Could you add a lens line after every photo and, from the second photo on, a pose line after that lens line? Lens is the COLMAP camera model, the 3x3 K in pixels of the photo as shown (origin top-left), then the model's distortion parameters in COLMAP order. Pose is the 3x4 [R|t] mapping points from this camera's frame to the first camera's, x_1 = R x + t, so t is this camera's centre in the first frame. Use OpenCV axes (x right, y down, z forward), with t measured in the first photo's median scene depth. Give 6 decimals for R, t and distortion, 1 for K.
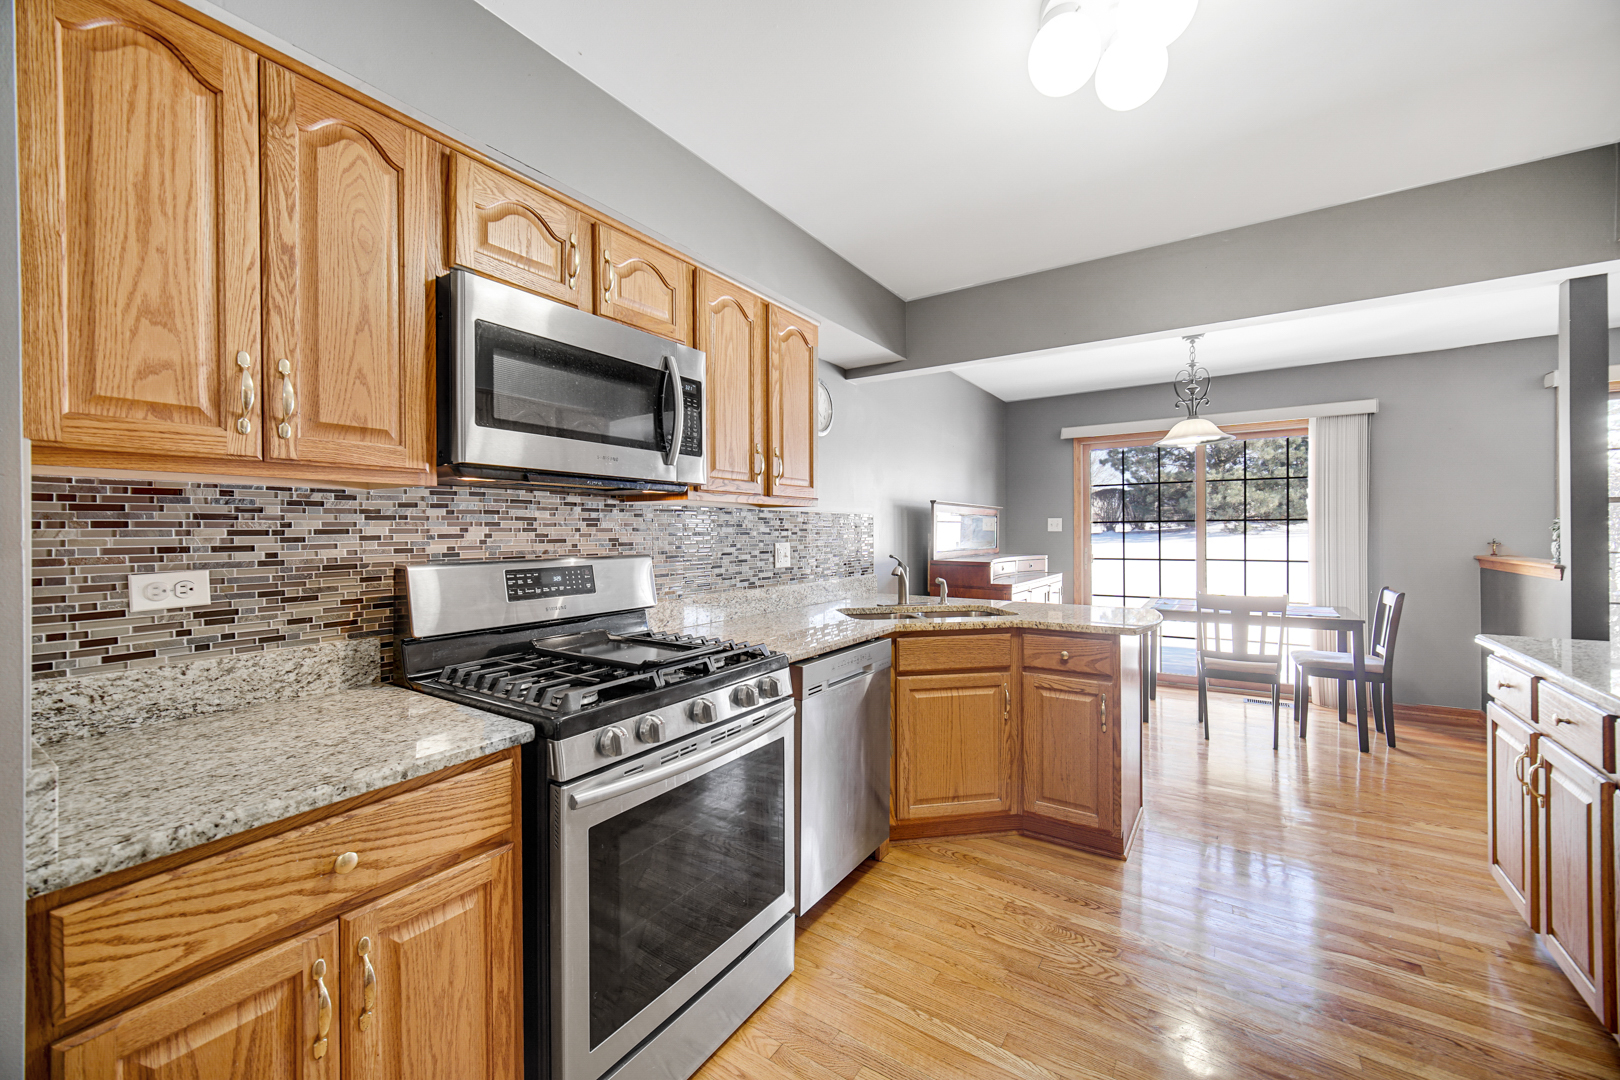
lens RADIAL K [[634.8, 0, 806.7], [0, 634.8, 534.4], [0, 0, 1]] dist [-0.003434, 0.000306]
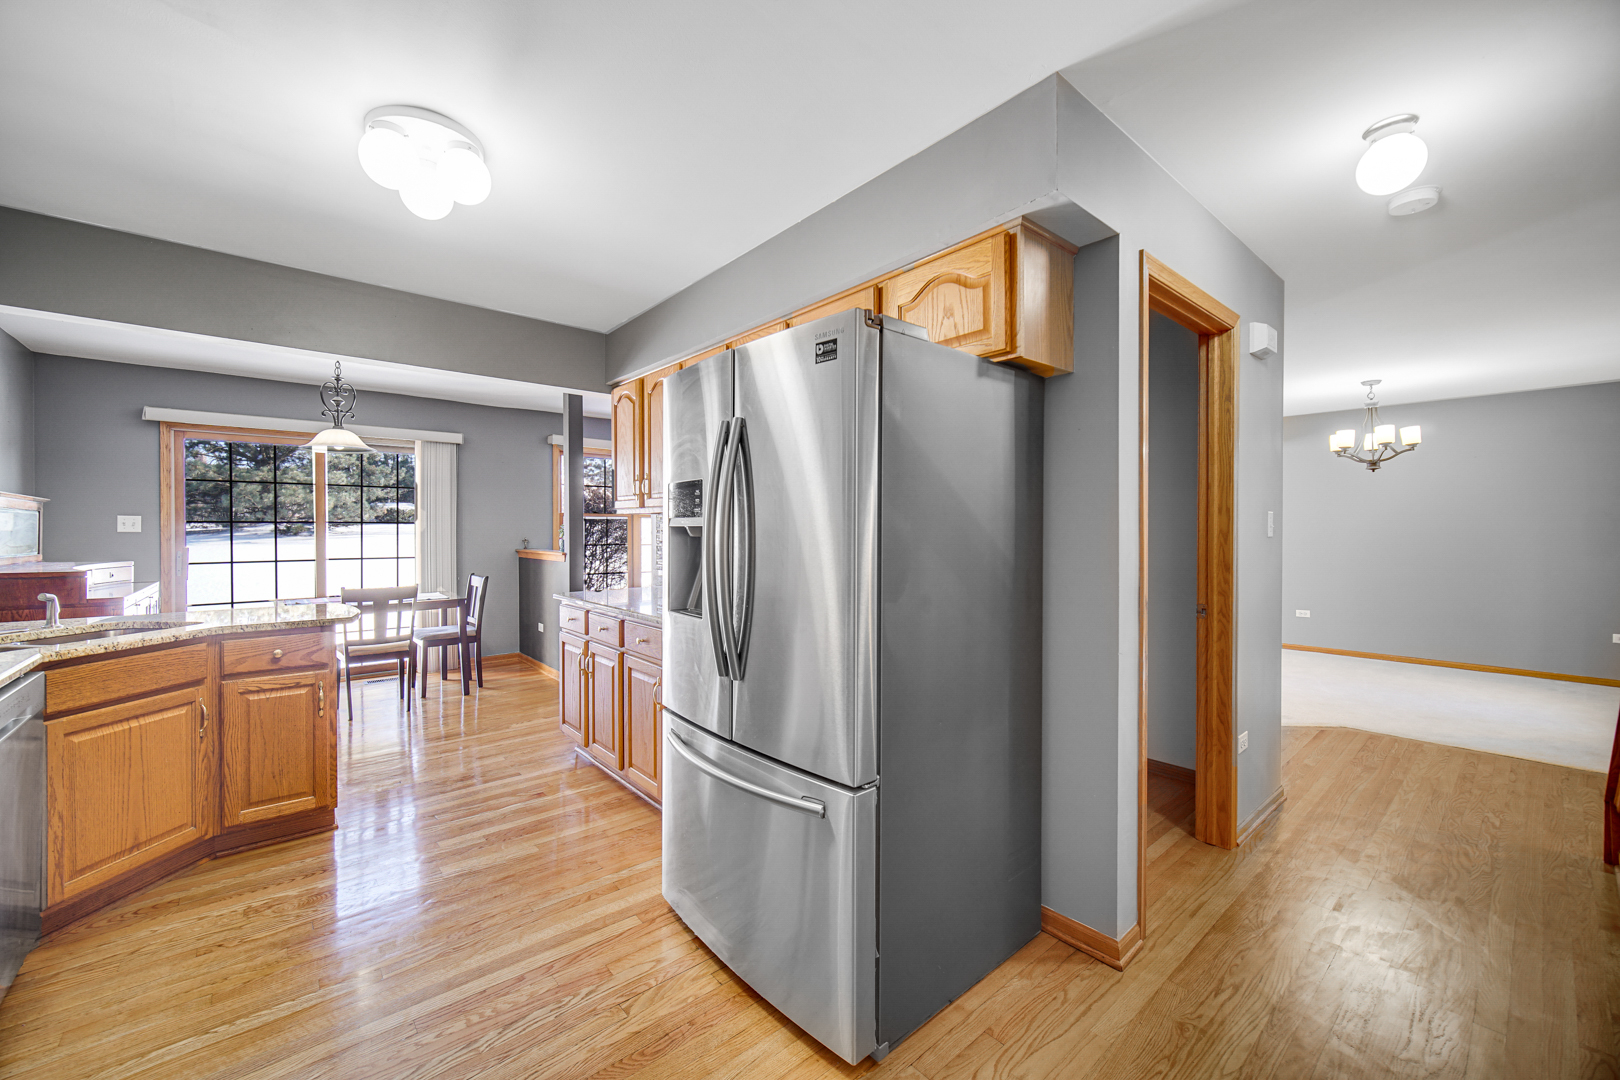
lens RADIAL K [[634.8, 0, 804.1], [0, 634.8, 535.1], [0, 0, 1]] dist [-0.003434, 0.000306]
pose [[0.264702, -0.001158, 0.964330, -0.333775], [0.002574, 0.999997, 0.000494, 0.001264], [-0.964327, 0.002352, 0.264704, -0.082068]]
